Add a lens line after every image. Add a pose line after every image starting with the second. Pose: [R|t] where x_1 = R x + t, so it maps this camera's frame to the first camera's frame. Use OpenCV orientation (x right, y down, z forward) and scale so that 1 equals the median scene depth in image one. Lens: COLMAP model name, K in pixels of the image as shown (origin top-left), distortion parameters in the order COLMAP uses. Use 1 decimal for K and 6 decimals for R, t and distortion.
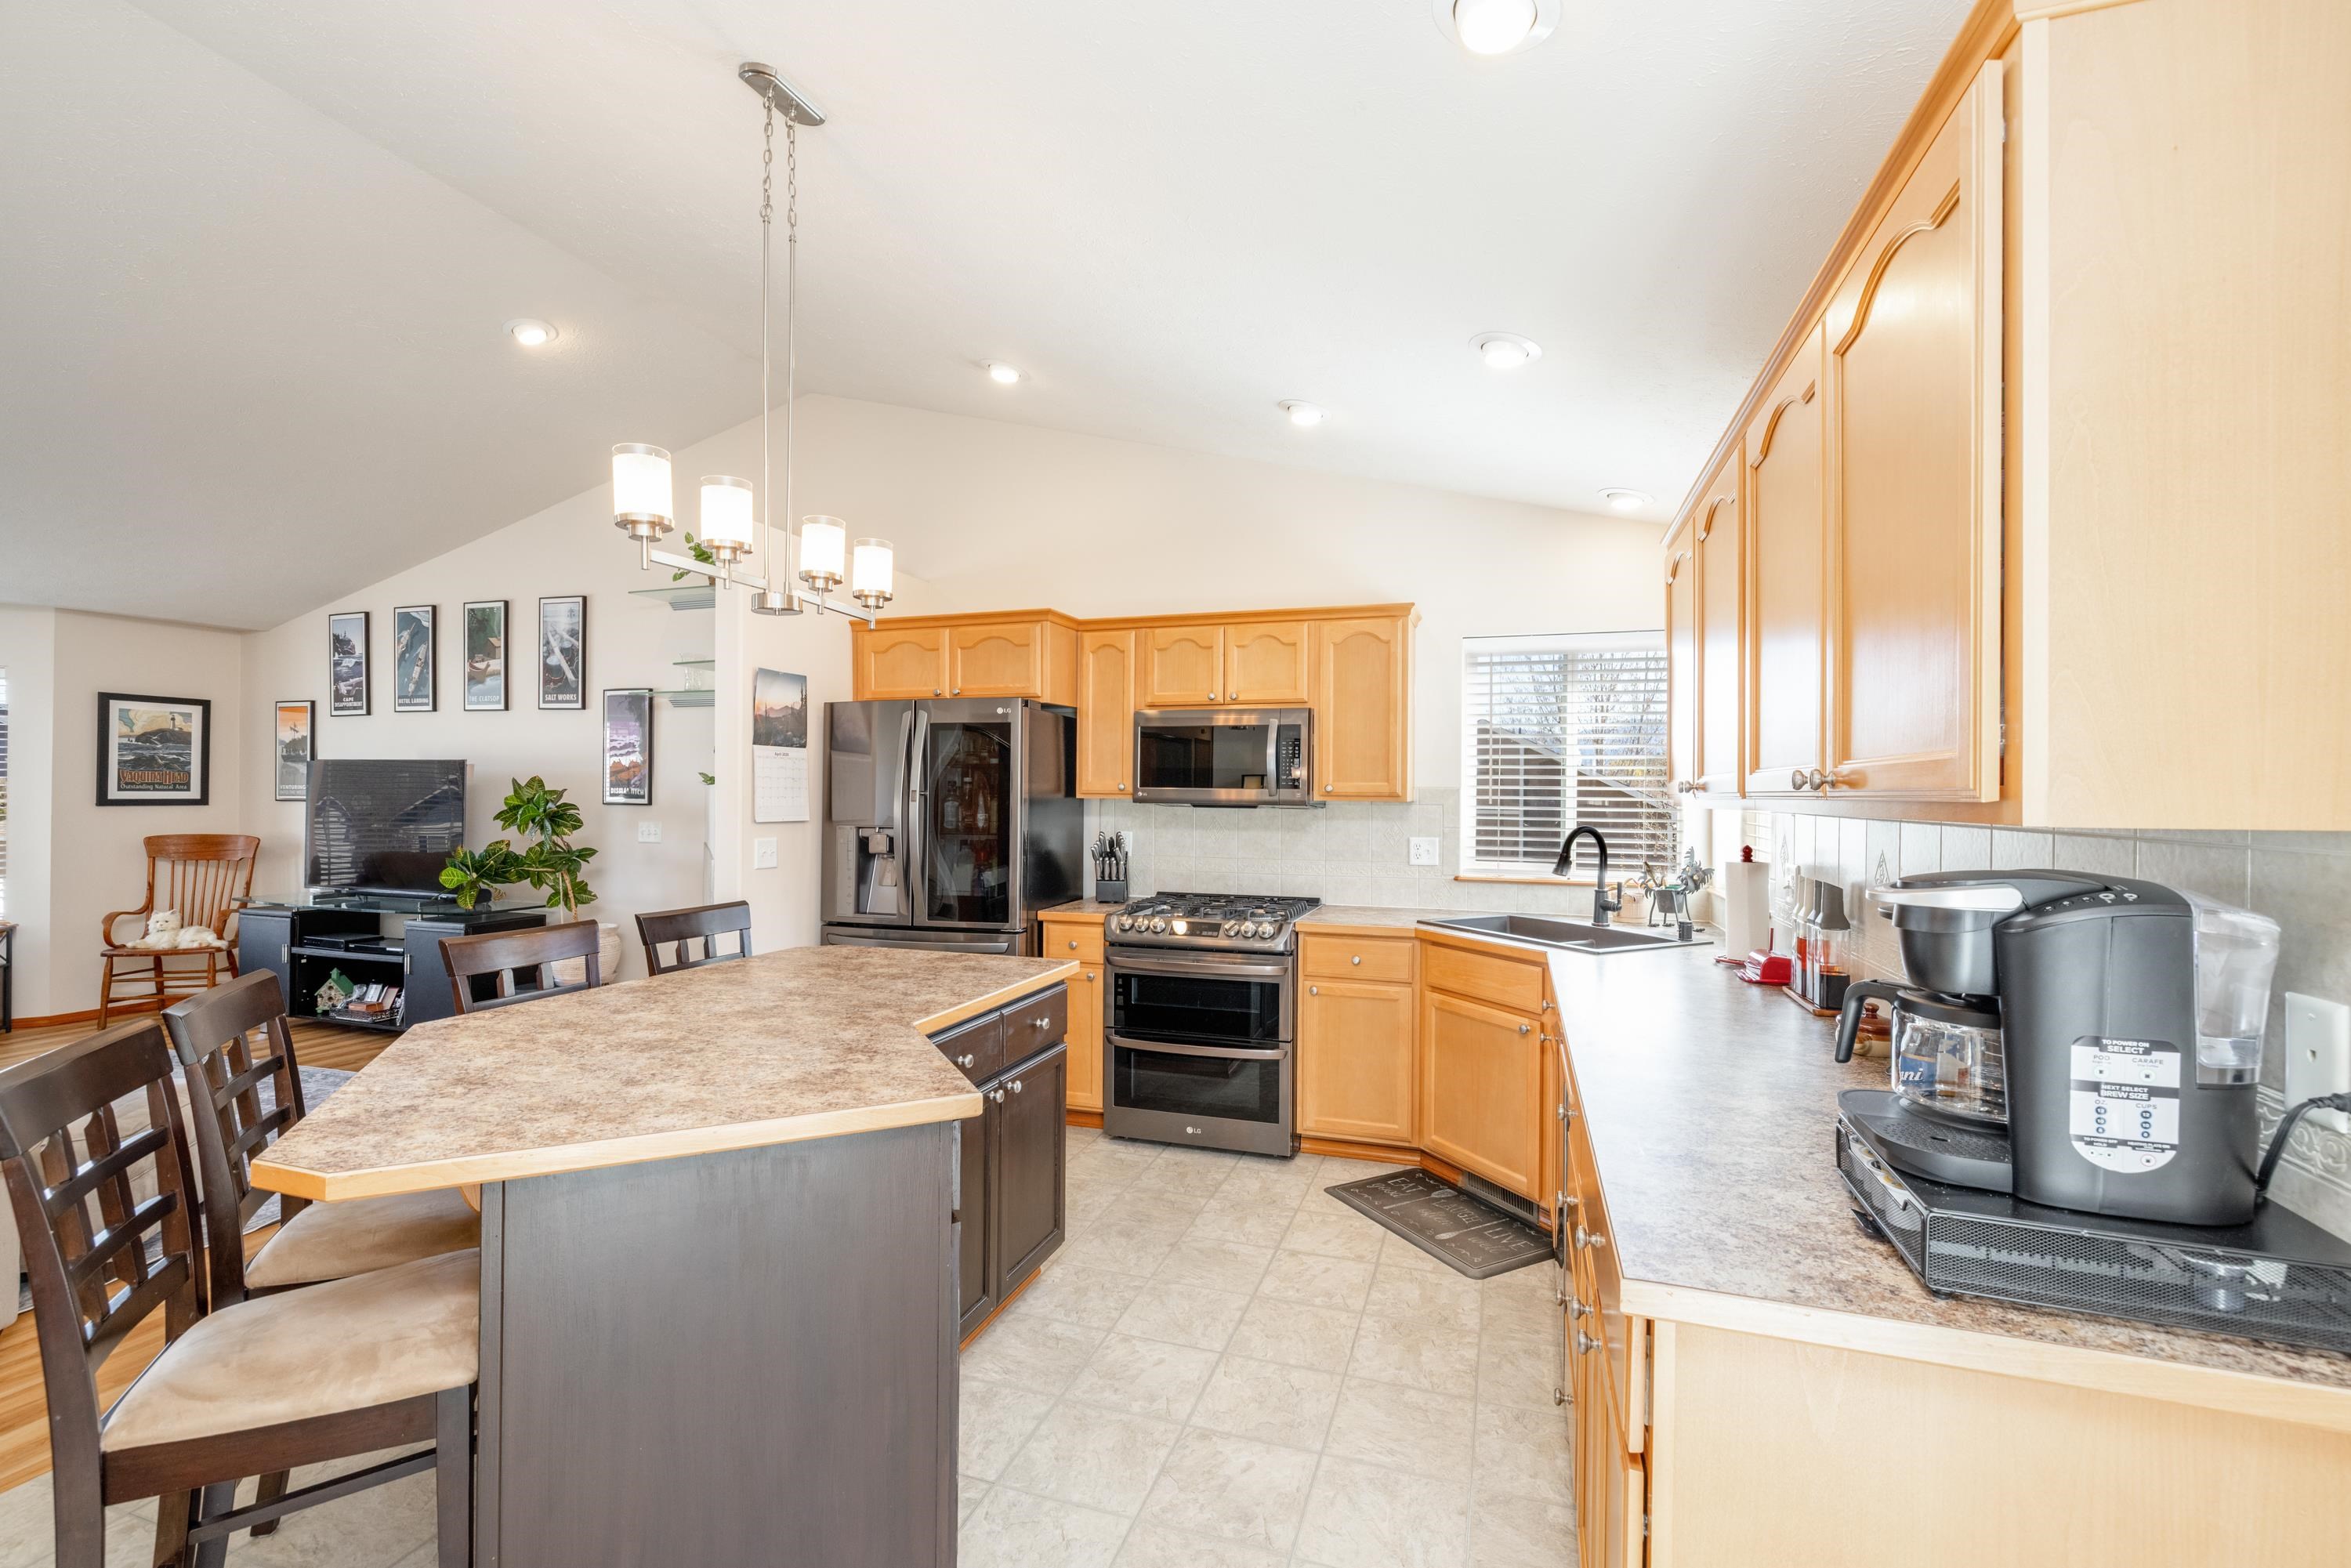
lens RADIAL K [[992.8, 0, 1167.1], [0, 992.8, 786.7], [0, 0, 1]] dist [-0.001409, 0.001751]
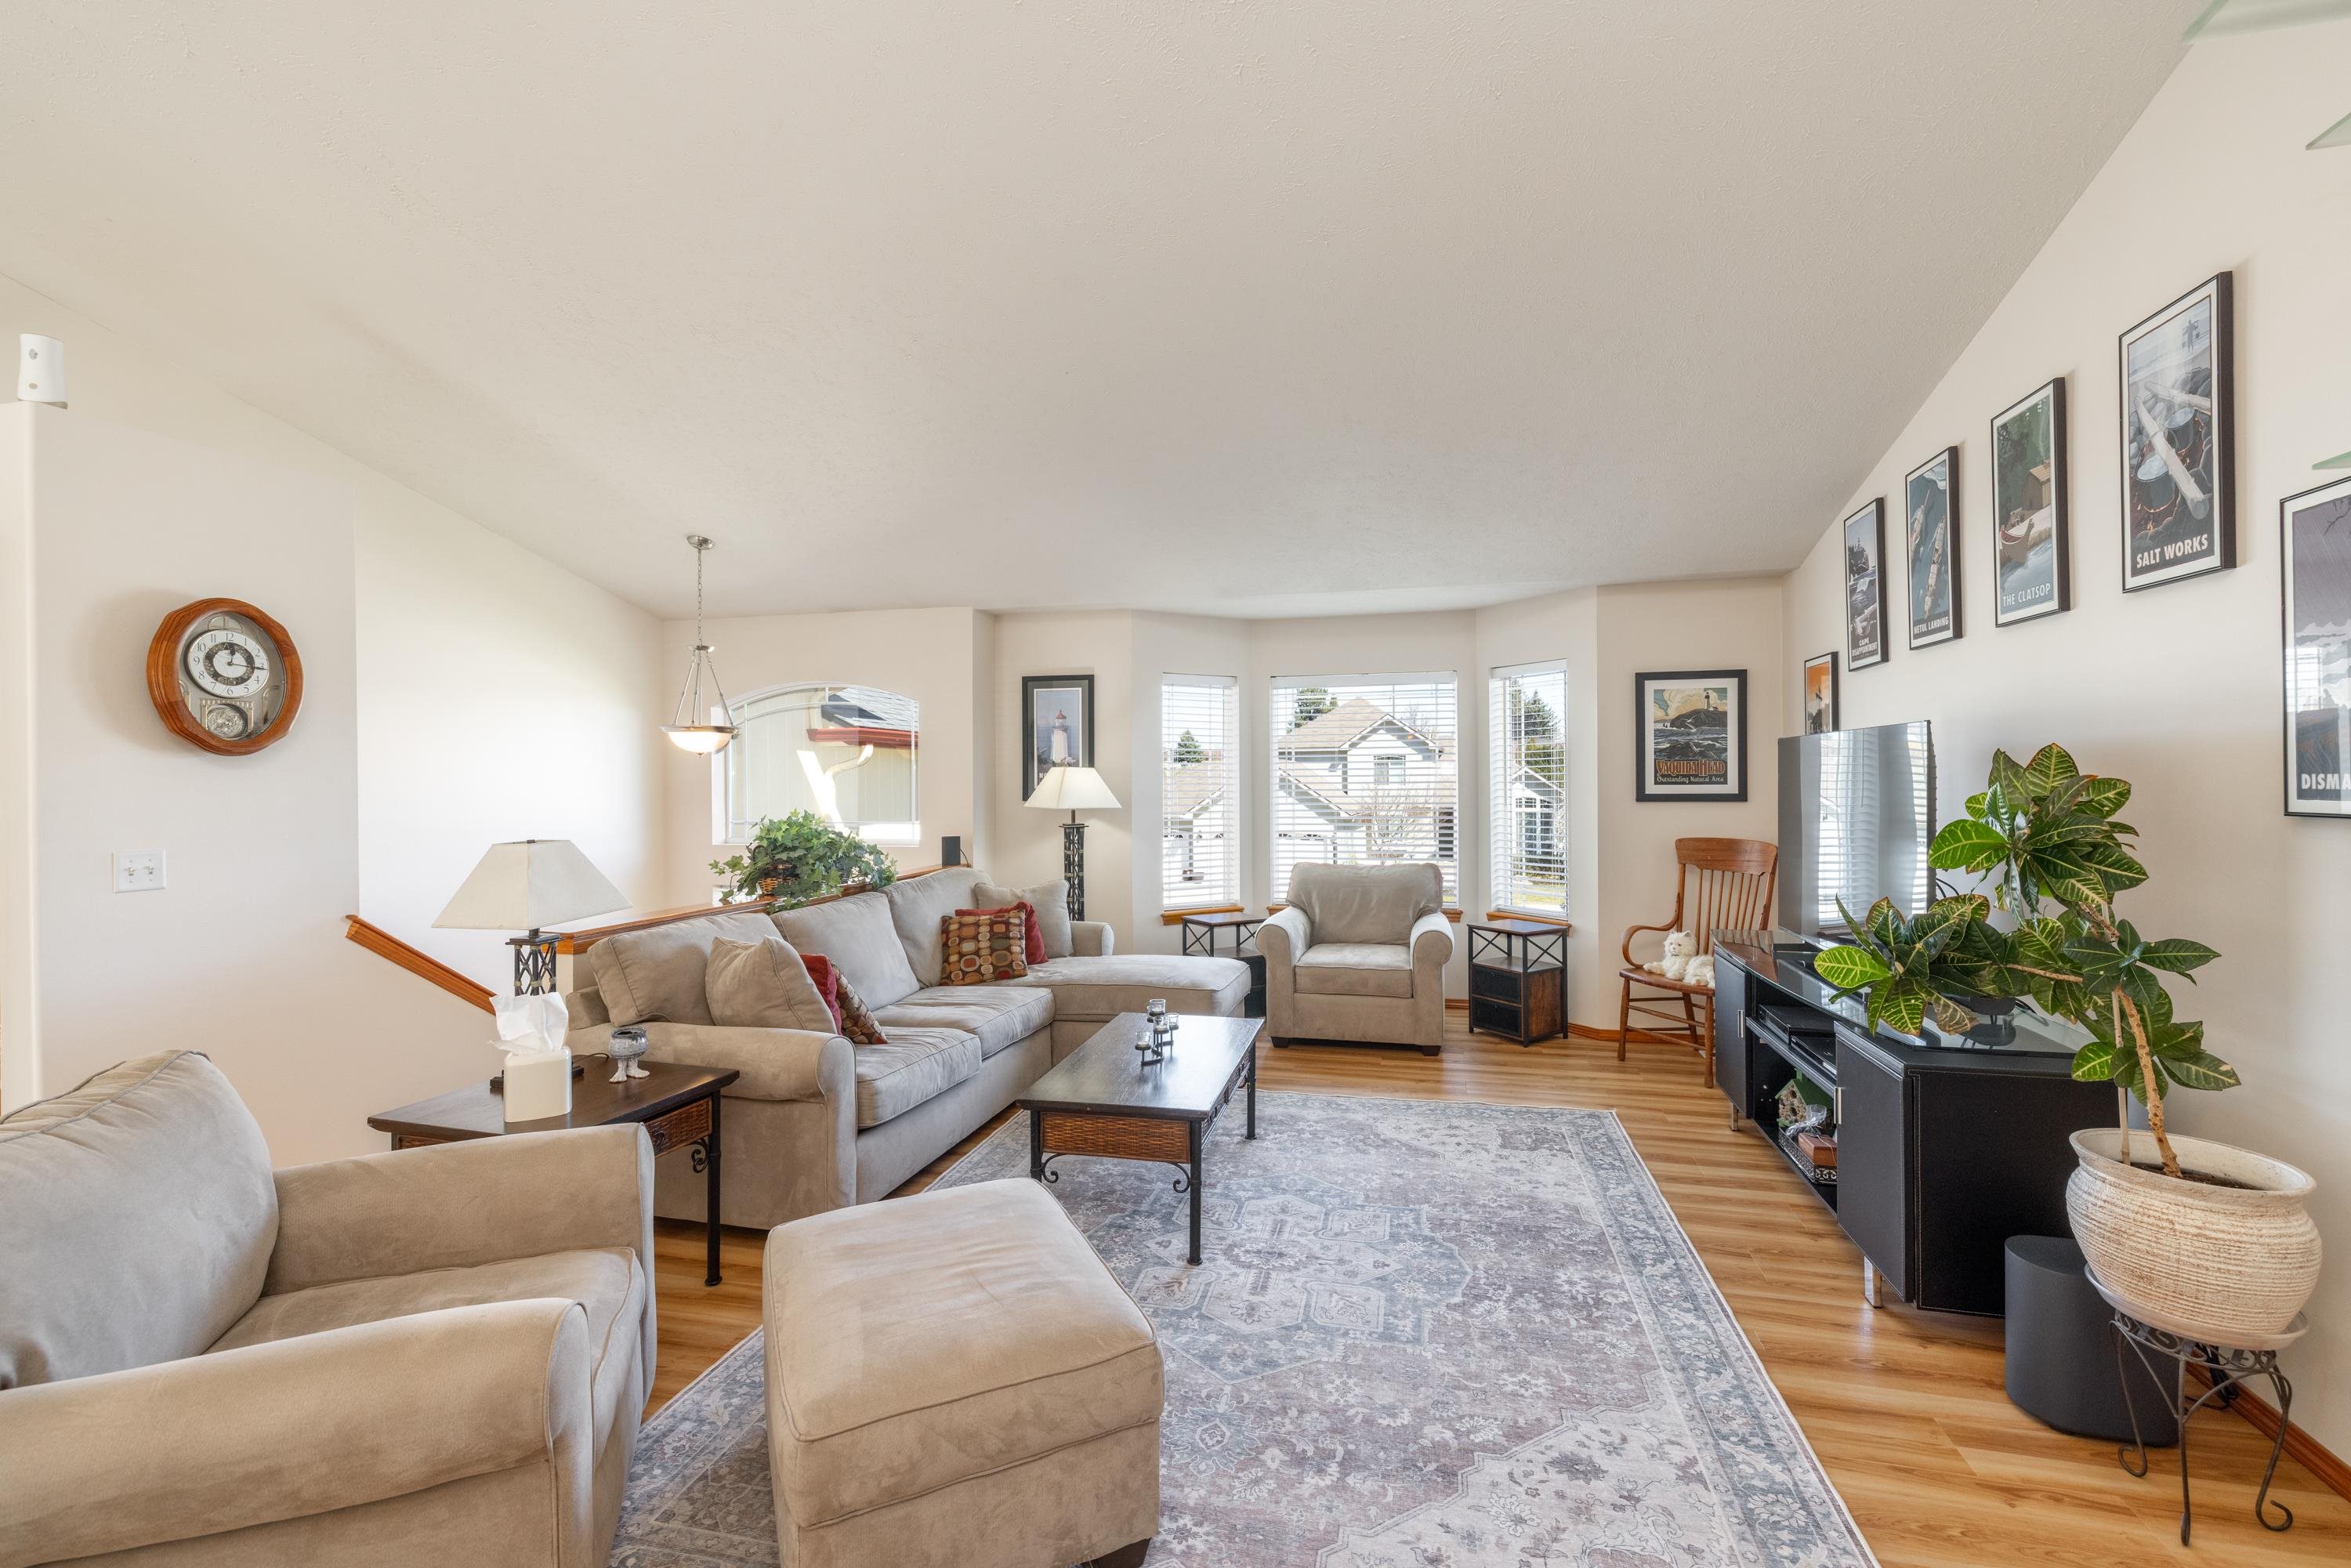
lens RADIAL K [[992.8, 0, 1199.1], [0, 992.8, 775.8], [0, 0, 1]] dist [-0.001409, 0.001751]
pose [[0.079827, -0.012682, -0.996728, -0.233644], [0.012232, 0.999856, -0.011742, 0.002202], [0.996734, -0.011255, 0.079971, 0.562241]]
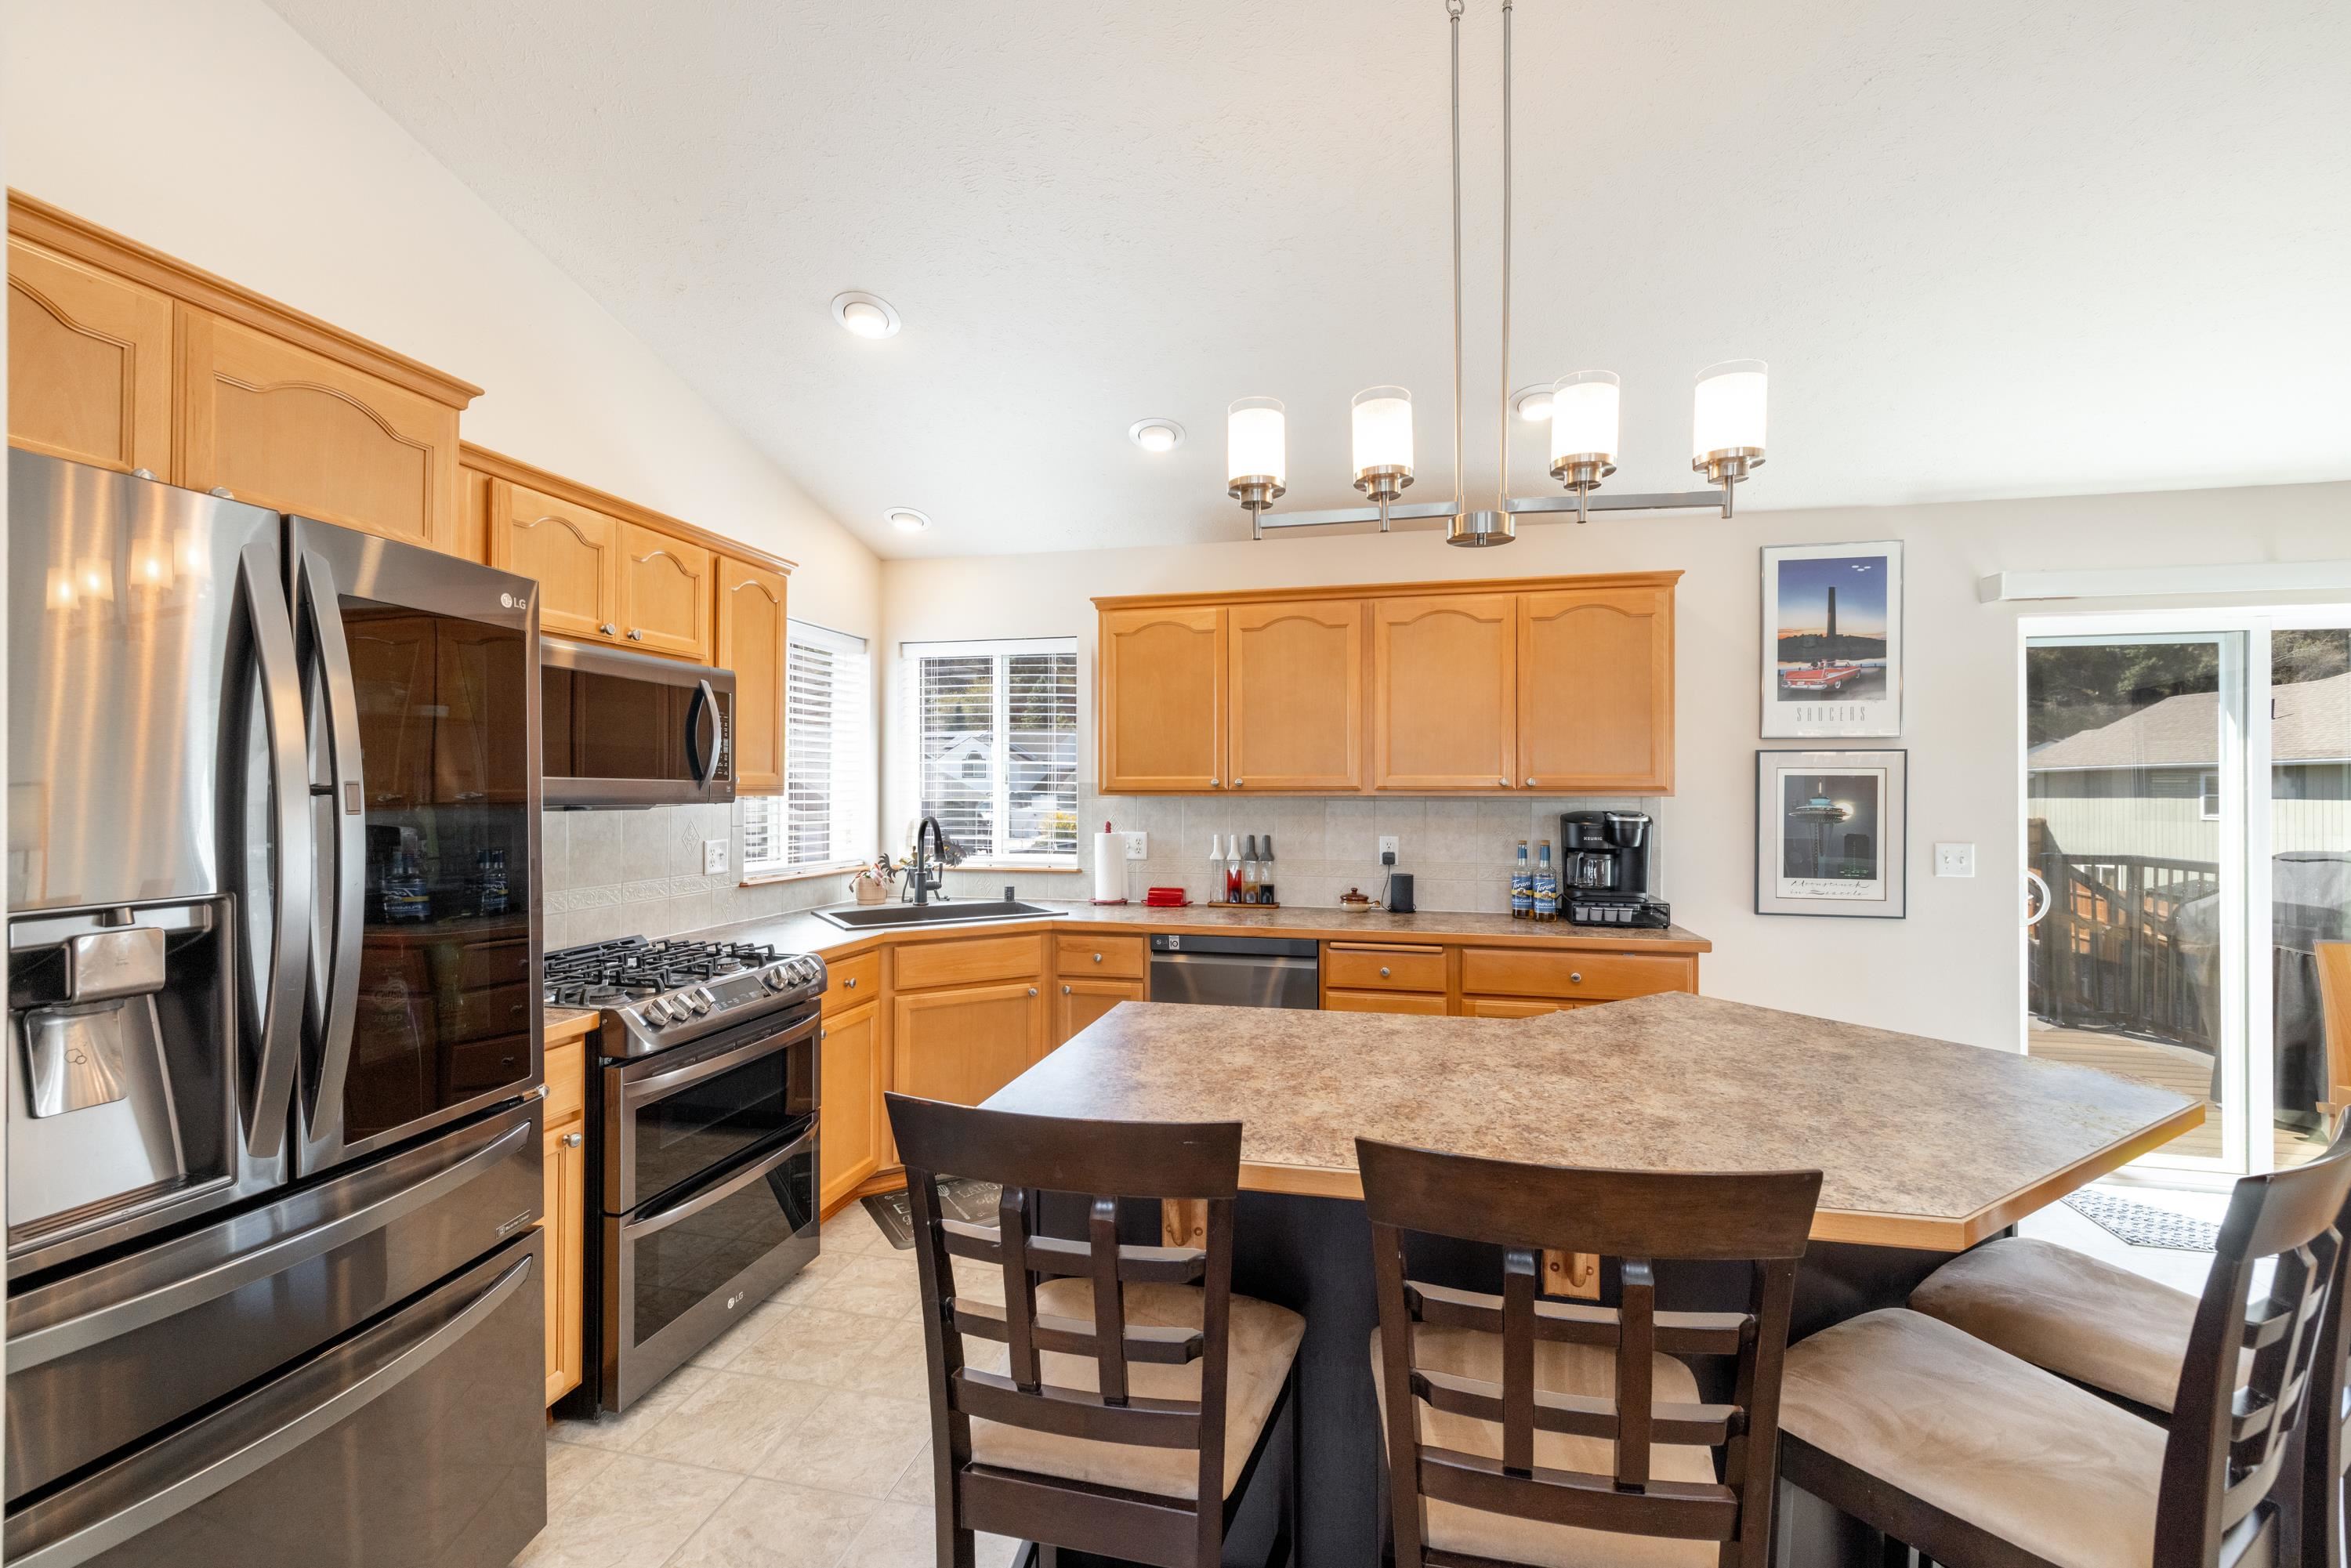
lens RADIAL K [[992.8, 0, 1189.7], [0, 992.8, 778.7], [0, 0, 1]] dist [-0.001409, 0.001751]
pose [[-0.090707, 0.006561, 0.995856, -0.436514], [-0.007369, 0.999946, -0.007259, 0.001416], [-0.995850, -0.007997, -0.090654, 0.476979]]
